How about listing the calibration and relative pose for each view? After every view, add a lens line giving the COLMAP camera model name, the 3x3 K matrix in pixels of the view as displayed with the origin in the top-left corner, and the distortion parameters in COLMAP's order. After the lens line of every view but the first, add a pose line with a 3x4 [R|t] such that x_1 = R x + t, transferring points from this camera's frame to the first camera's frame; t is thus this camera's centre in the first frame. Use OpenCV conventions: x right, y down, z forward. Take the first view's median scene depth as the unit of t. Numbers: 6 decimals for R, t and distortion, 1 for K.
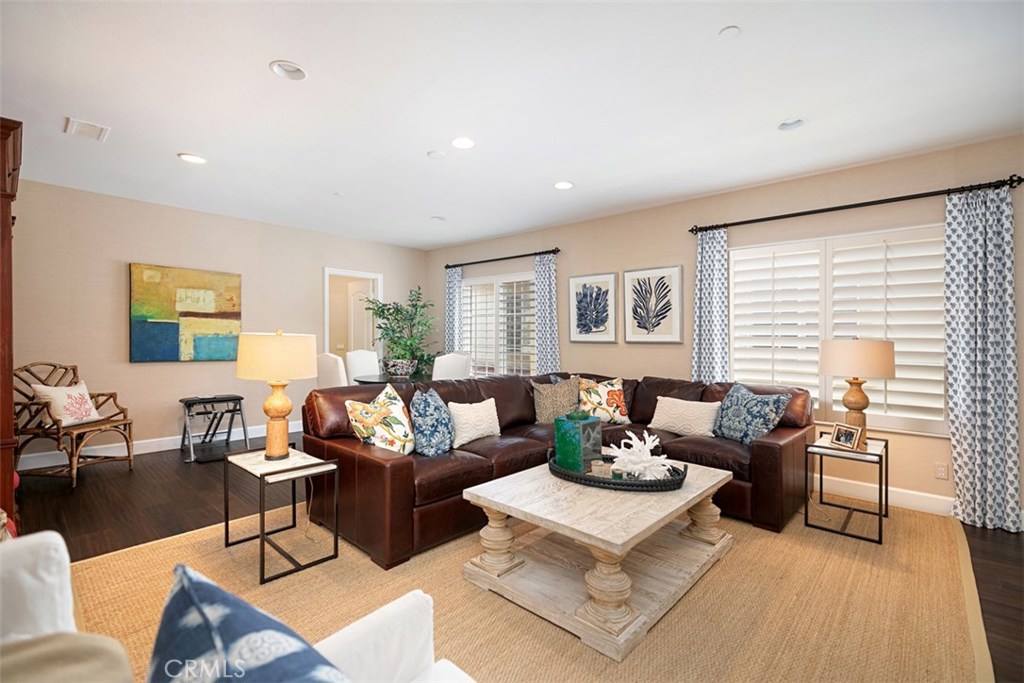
lens RADIAL K [[458.2, 0, 507.4], [0, 458.2, 351.0], [0, 0, 1]] dist [0.002056, 0.001037]
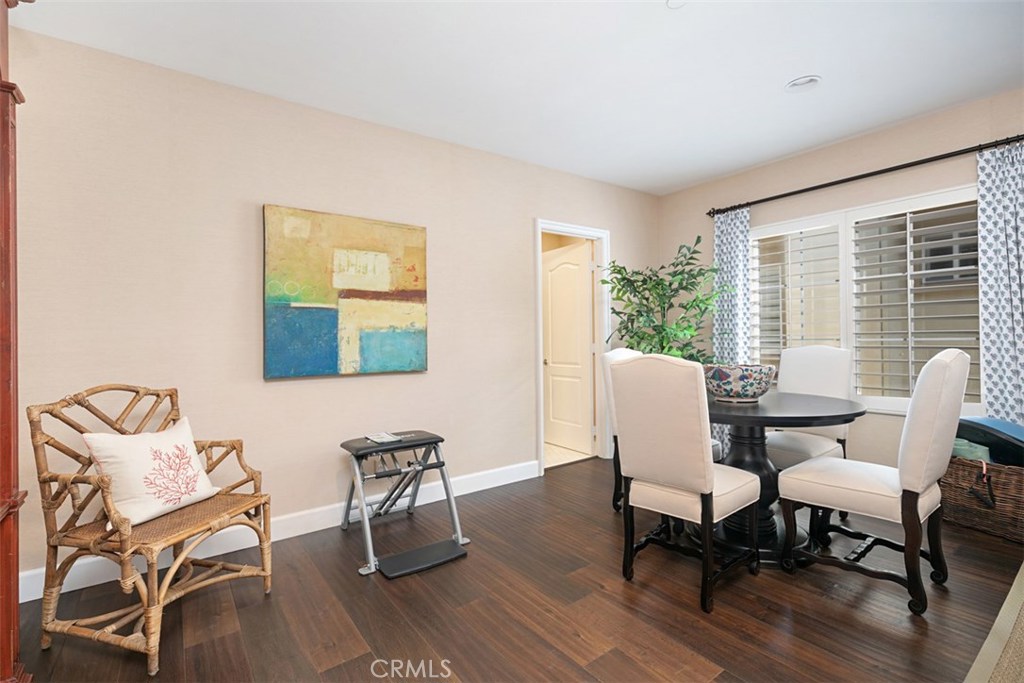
lens RADIAL K [[458.2, 0, 516.8], [0, 458.2, 338.0], [0, 0, 1]] dist [0.002056, 0.001037]
pose [[0.983501, -0.026465, -0.178954, -0.391119], [0.021637, 0.999349, -0.028872, -0.002503], [0.179602, 0.024524, 0.983434, 0.471876]]
